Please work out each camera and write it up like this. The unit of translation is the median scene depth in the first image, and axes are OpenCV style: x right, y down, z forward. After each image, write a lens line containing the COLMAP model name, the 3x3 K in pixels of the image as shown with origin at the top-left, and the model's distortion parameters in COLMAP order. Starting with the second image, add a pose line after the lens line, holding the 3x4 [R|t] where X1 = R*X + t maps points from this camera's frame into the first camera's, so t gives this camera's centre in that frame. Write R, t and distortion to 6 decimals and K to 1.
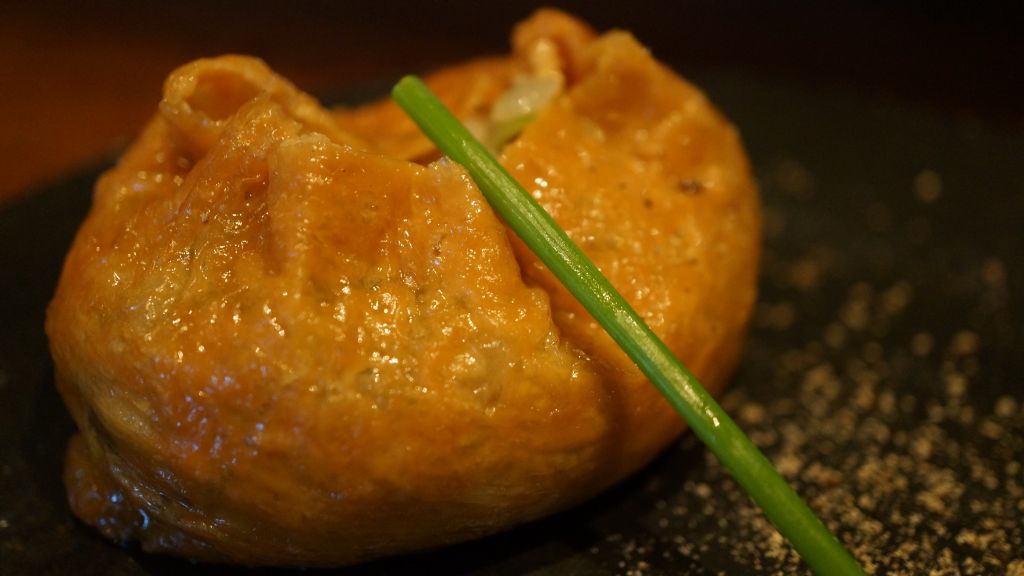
lens RADIAL K [[1320.0, 0, 512.2], [0, 1320.0, 287.8], [0, 0, 1]] dist [-0.000965, 0.000000]
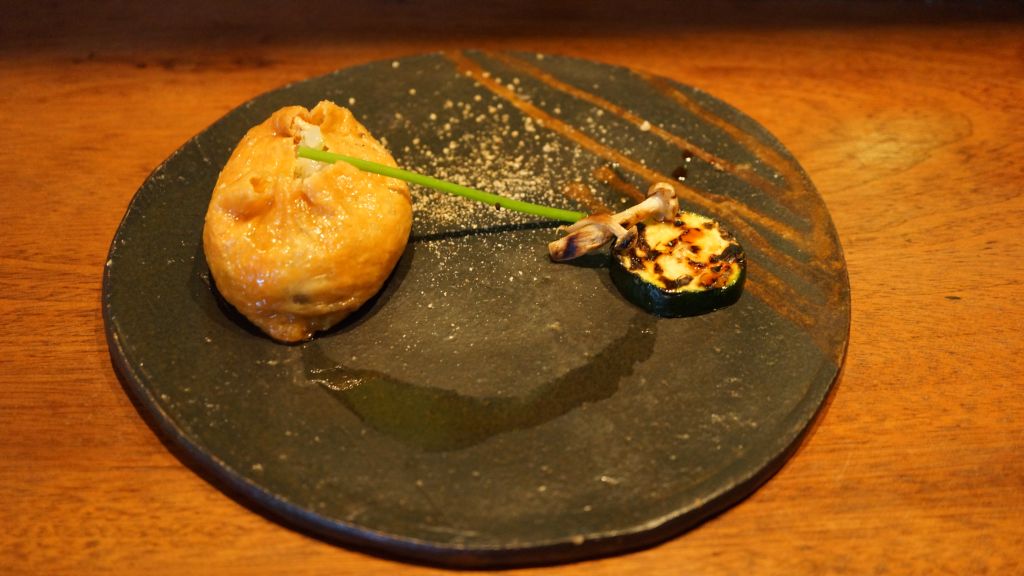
lens RADIAL K [[1320.0, 0, 507.6], [0, 1320.0, 279.1], [0, 0, 1]] dist [-0.000965, 0.000000]
pose [[0.558495, -0.554983, 0.616504, -1.656478], [0.493893, 0.819599, 0.290391, -0.502572], [-0.666448, 0.142305, 0.731844, -1.320251]]
